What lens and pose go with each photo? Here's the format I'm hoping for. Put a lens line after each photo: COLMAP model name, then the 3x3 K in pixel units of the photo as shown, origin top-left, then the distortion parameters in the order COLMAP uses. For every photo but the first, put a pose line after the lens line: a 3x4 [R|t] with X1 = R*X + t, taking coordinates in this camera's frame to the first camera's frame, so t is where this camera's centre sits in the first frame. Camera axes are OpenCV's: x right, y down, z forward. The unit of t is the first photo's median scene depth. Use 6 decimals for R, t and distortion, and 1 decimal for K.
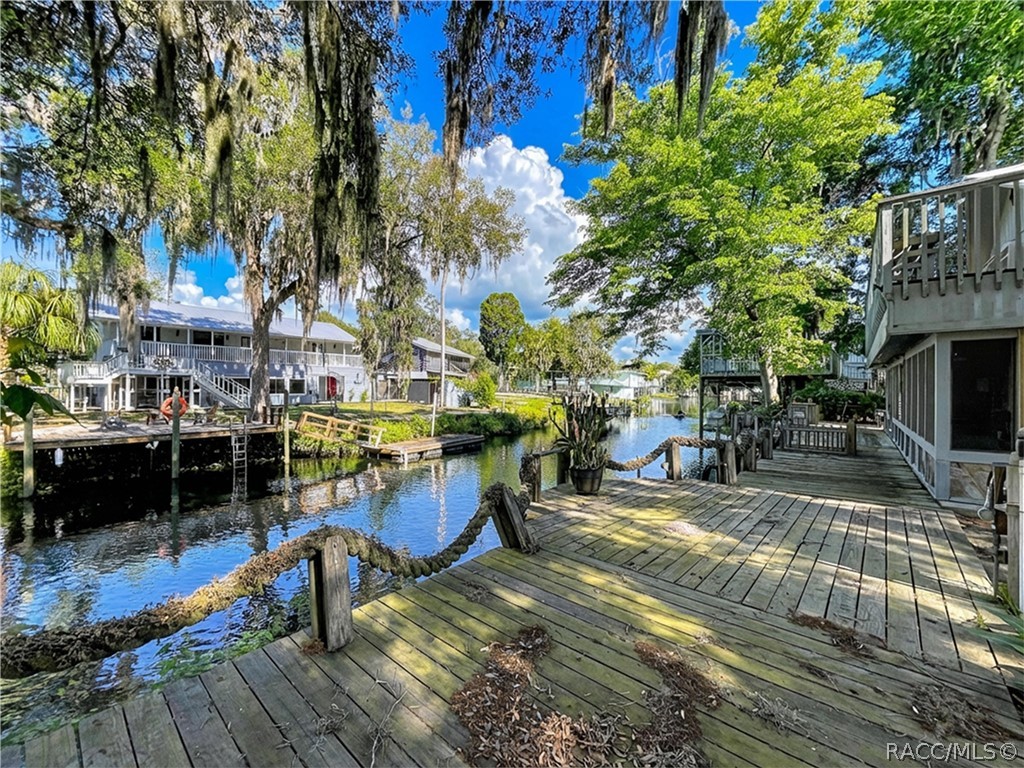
lens RADIAL K [[423.7, 0, 513.6], [0, 423.7, 381.2], [0, 0, 1]] dist [-0.000621, 0.000490]
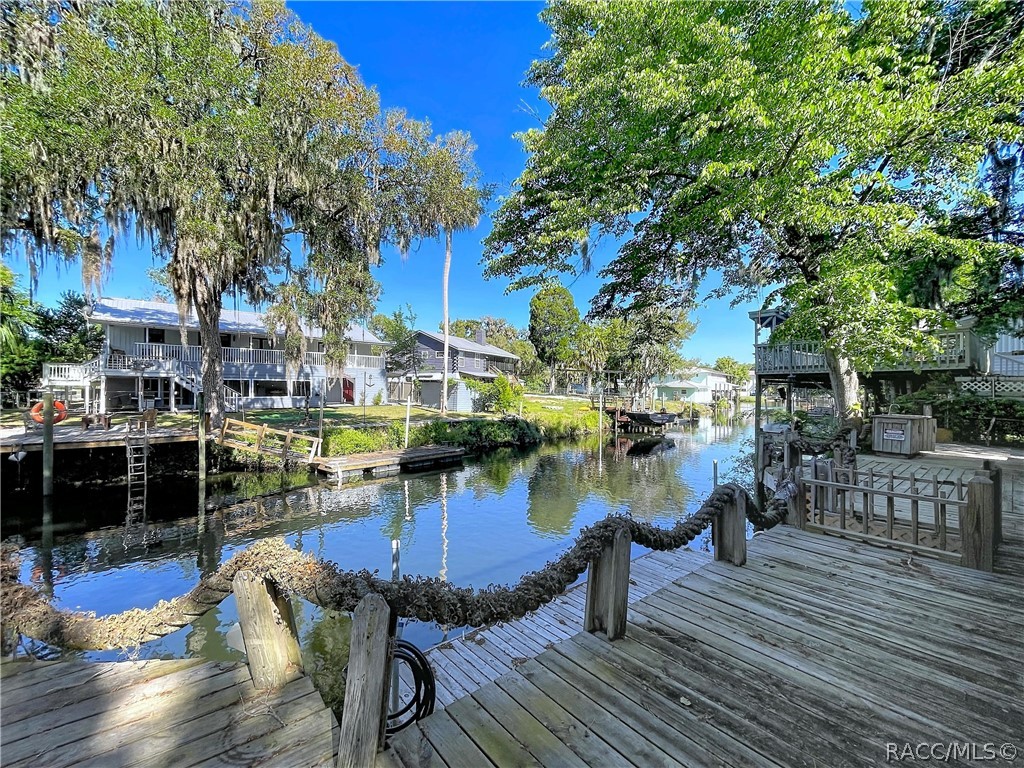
lens RADIAL K [[423.7, 0, 506.6], [0, 423.7, 389.7], [0, 0, 1]] dist [-0.000621, 0.000490]
pose [[0.979329, 0.000472, -0.202273, 0.199464], [0.002390, 0.999900, 0.013903, 0.003156], [0.202260, -0.014099, 0.979230, 0.237363]]
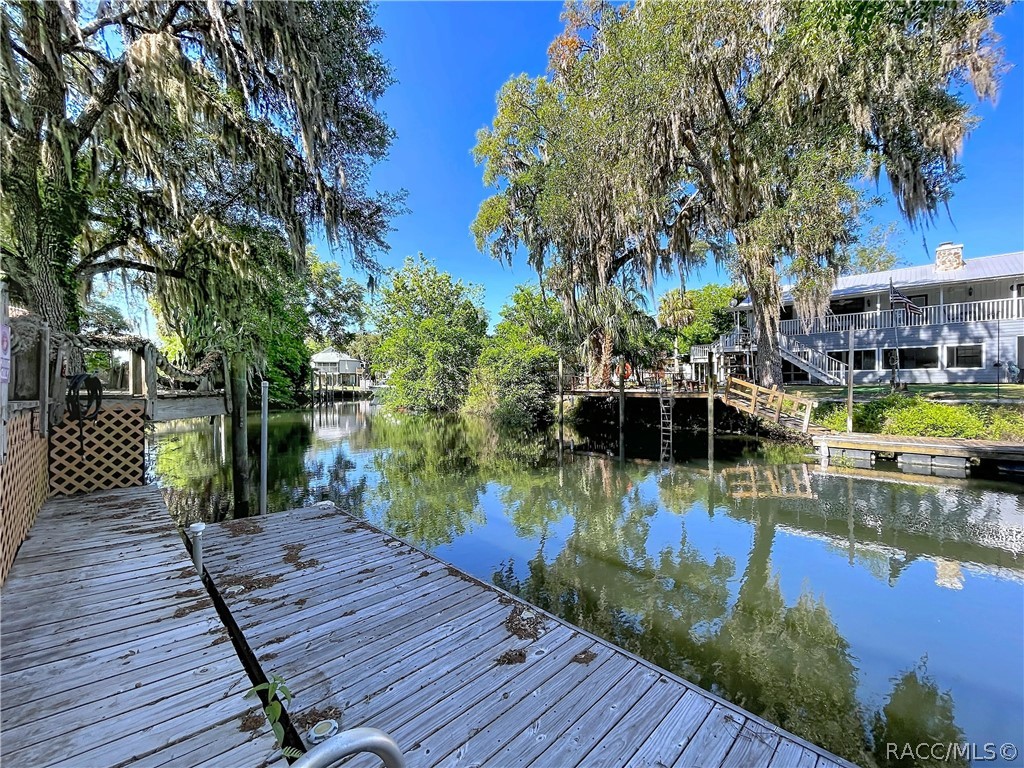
lens RADIAL K [[423.7, 0, 513.0], [0, 423.7, 386.6], [0, 0, 1]] dist [-0.000621, 0.000490]
pose [[-0.121551, -0.004309, -0.992576, 0.341076], [0.015079, 0.999867, -0.006188, 0.075693], [0.992471, -0.015719, -0.121470, 0.571580]]
